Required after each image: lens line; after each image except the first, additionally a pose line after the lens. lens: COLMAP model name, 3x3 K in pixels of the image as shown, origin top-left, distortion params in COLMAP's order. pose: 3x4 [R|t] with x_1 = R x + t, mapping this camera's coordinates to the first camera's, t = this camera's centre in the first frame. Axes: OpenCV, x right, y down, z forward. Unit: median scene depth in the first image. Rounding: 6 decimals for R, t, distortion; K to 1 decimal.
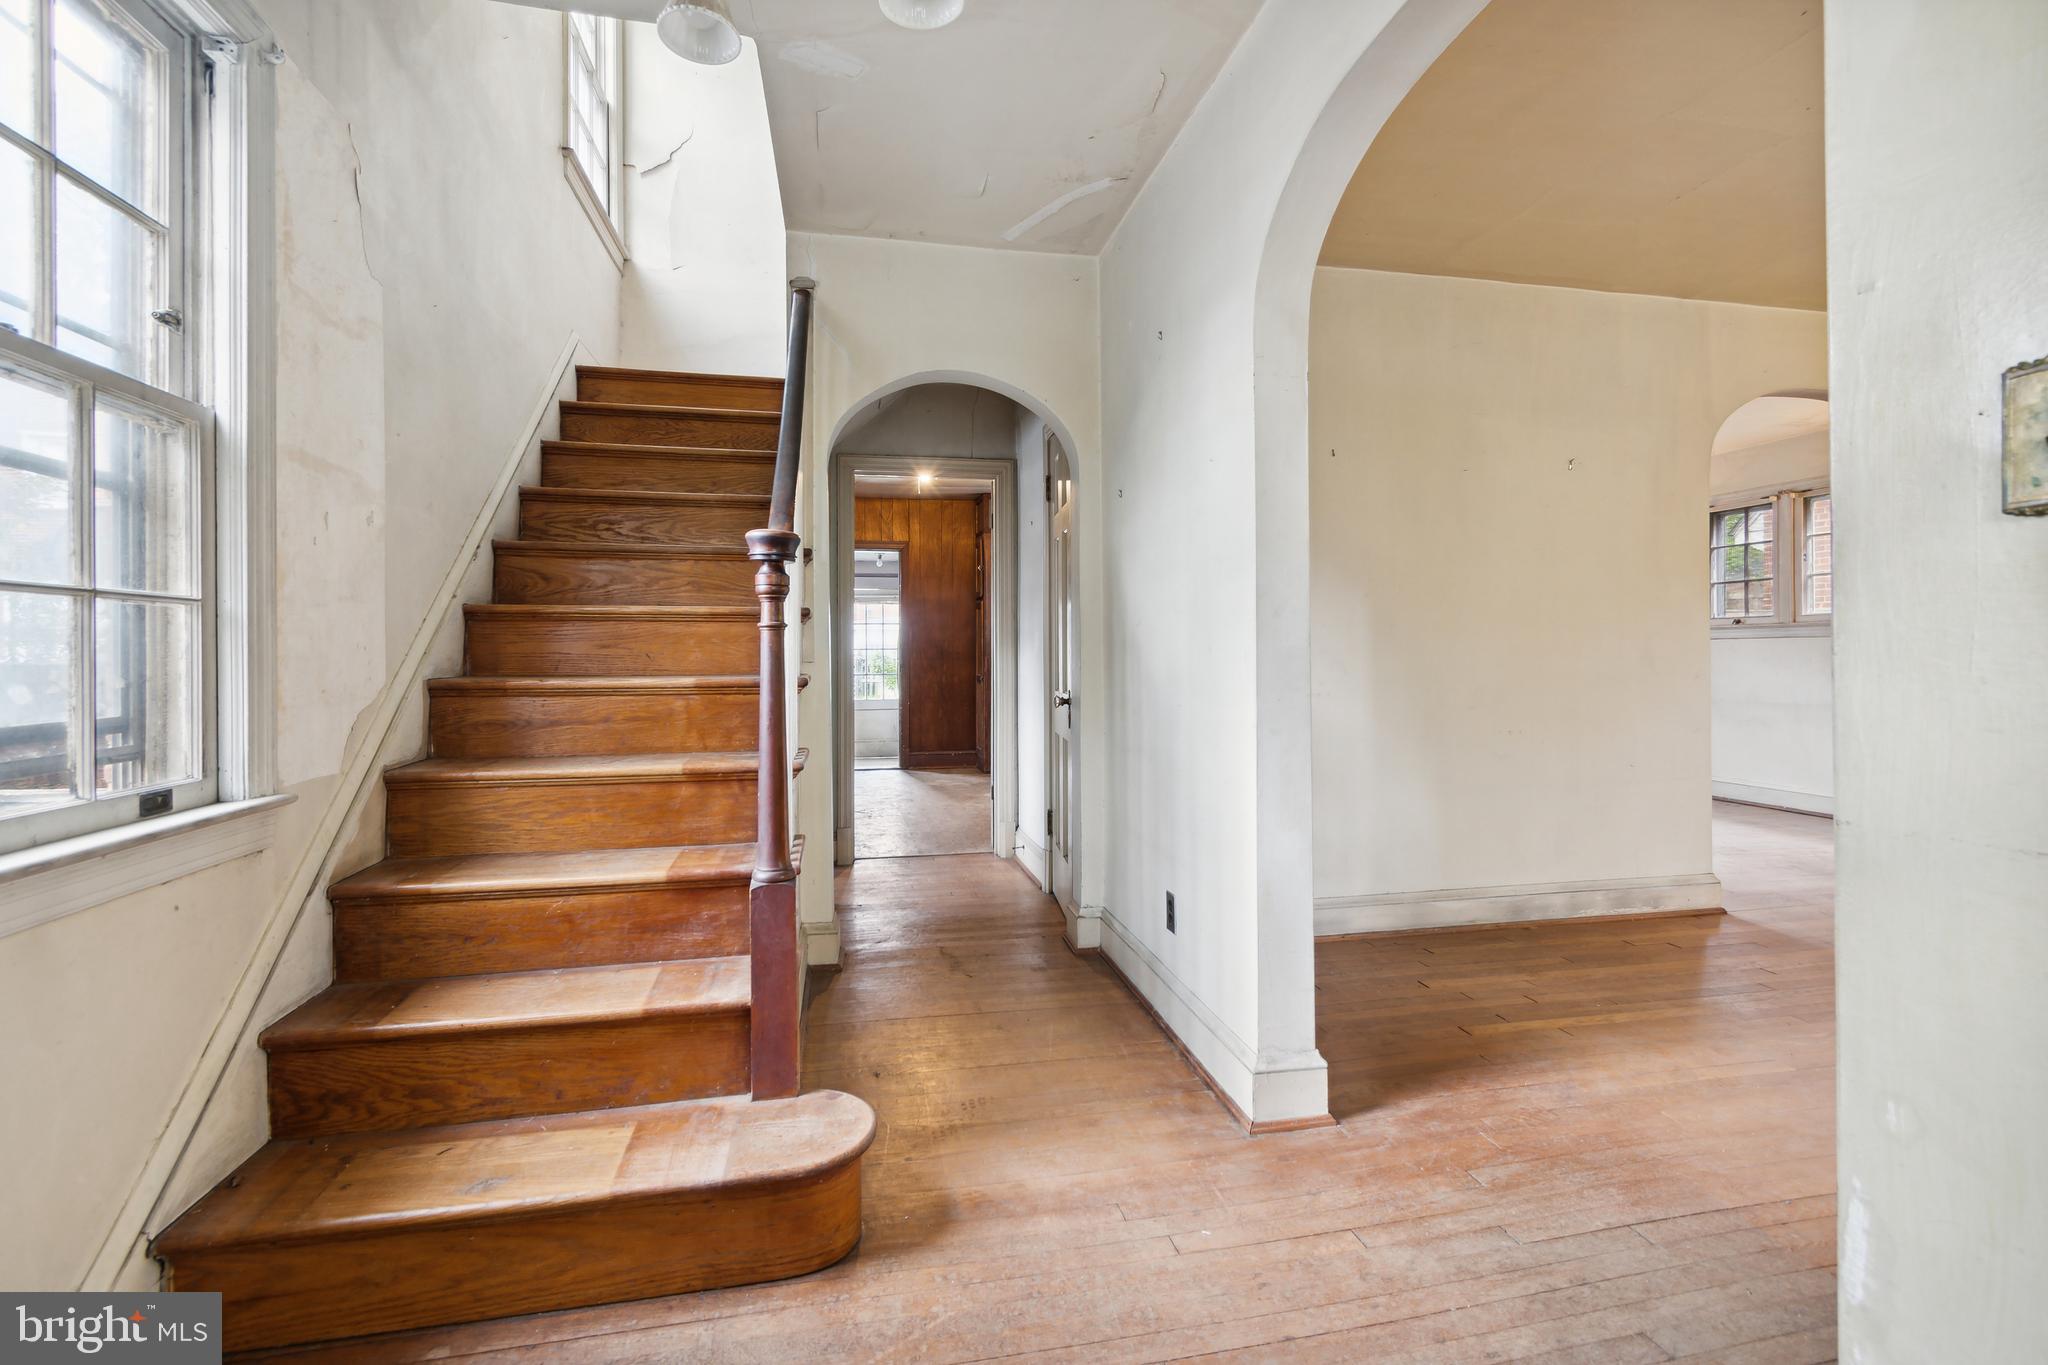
lens RADIAL K [[932.0, 0, 1024.9], [0, 932.0, 668.3], [0, 0, 1]] dist [0.000399, -0.000715]
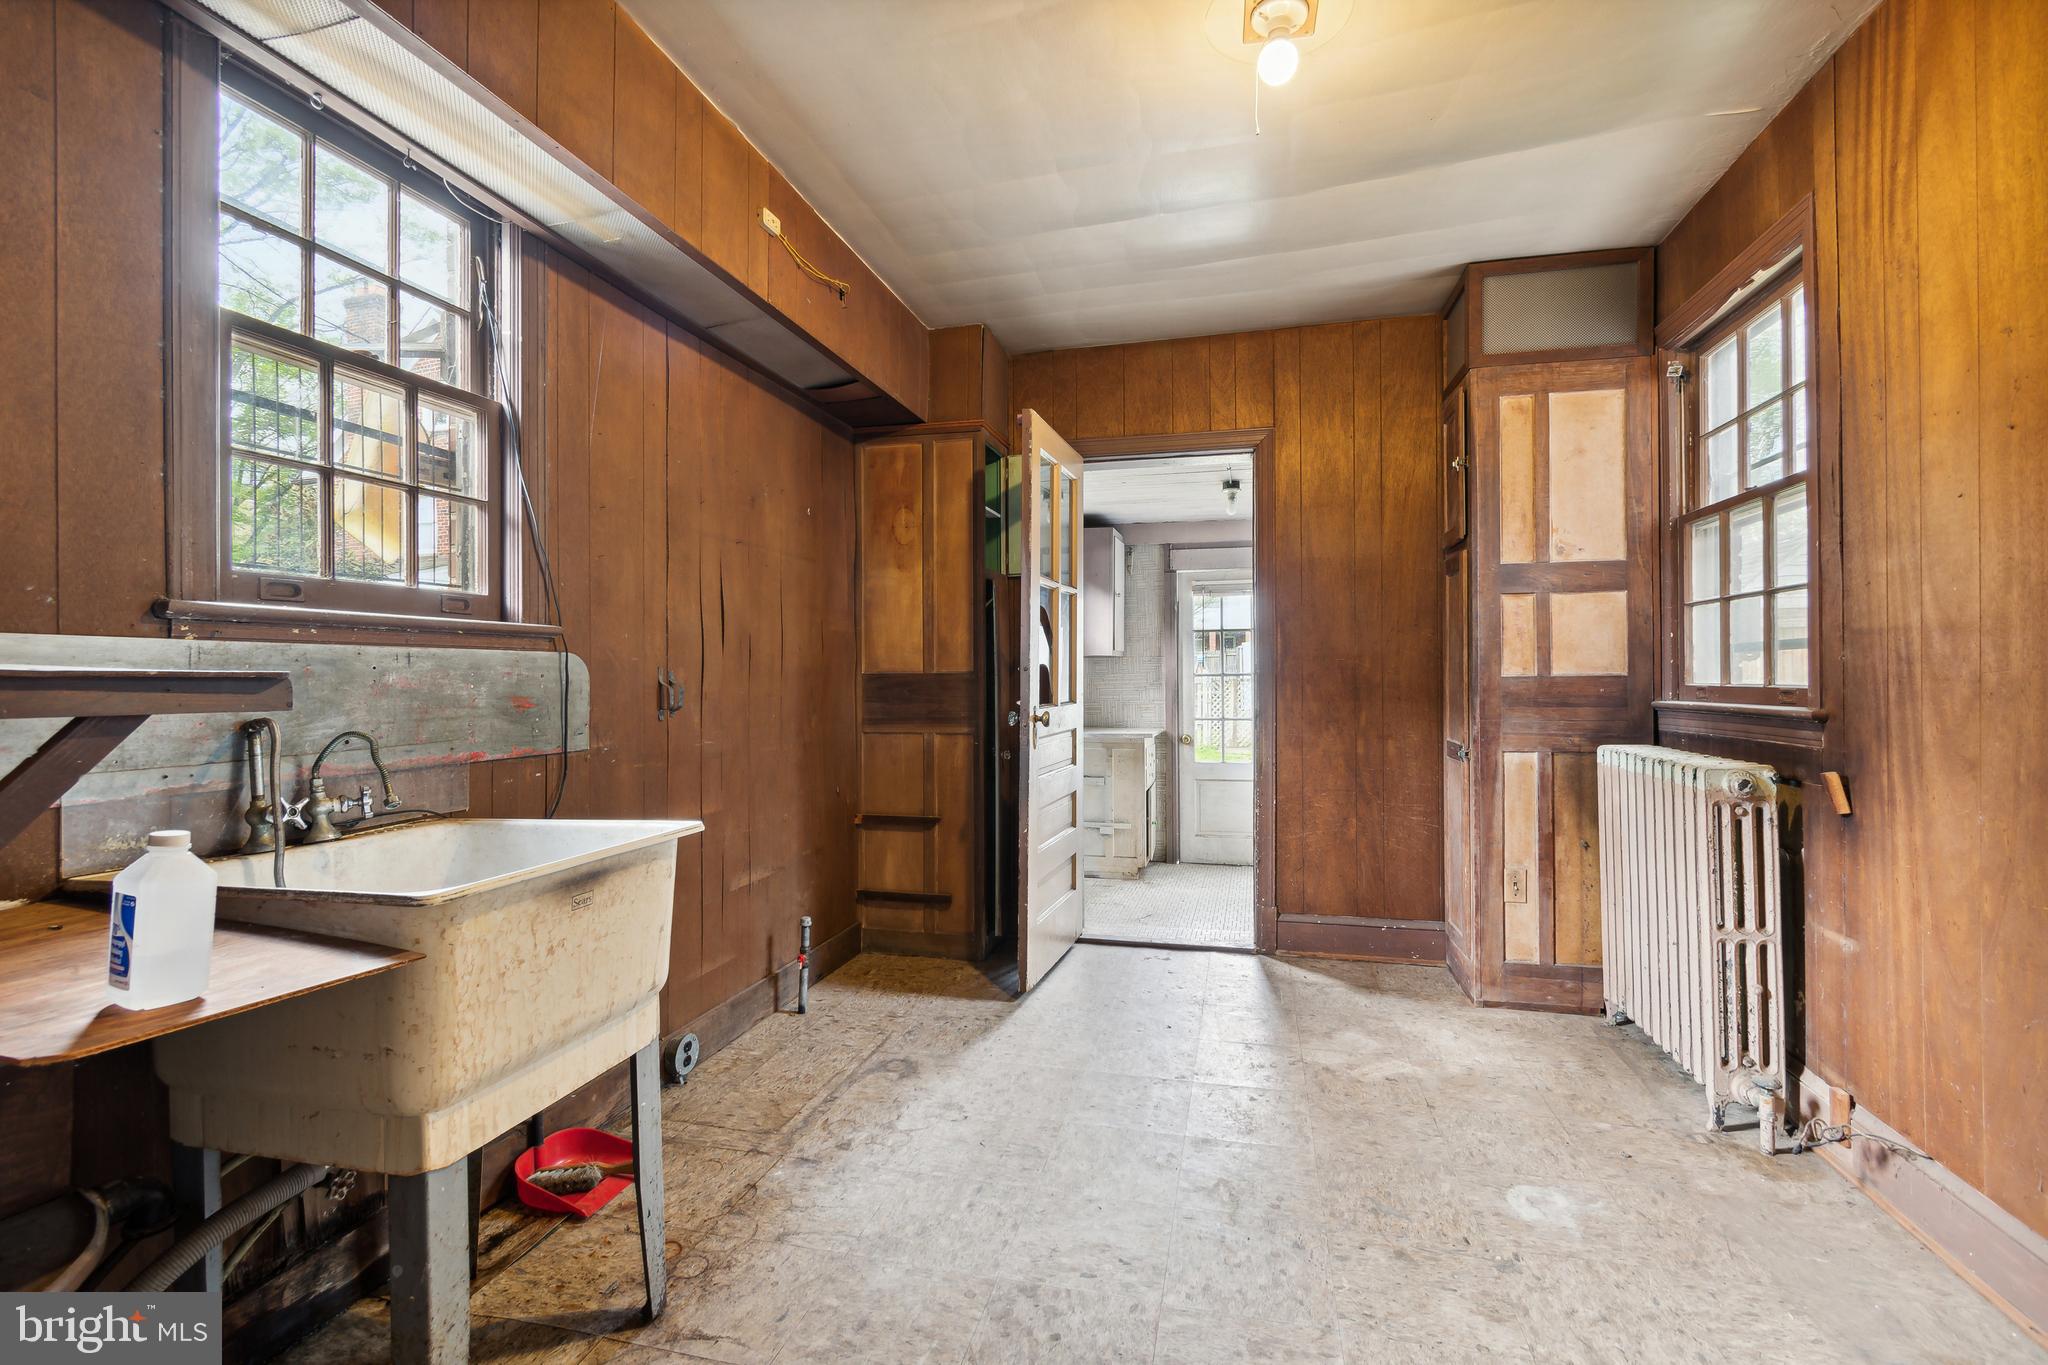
lens RADIAL K [[932.0, 0, 1023.8], [0, 932.0, 681.1], [0, 0, 1]] dist [0.000399, -0.000715]
pose [[0.908902, -0.000953, -0.417009, -0.049747], [-0.003440, 0.999946, -0.009781, -0.013117], [0.416996, 0.010324, 0.908850, 0.553650]]
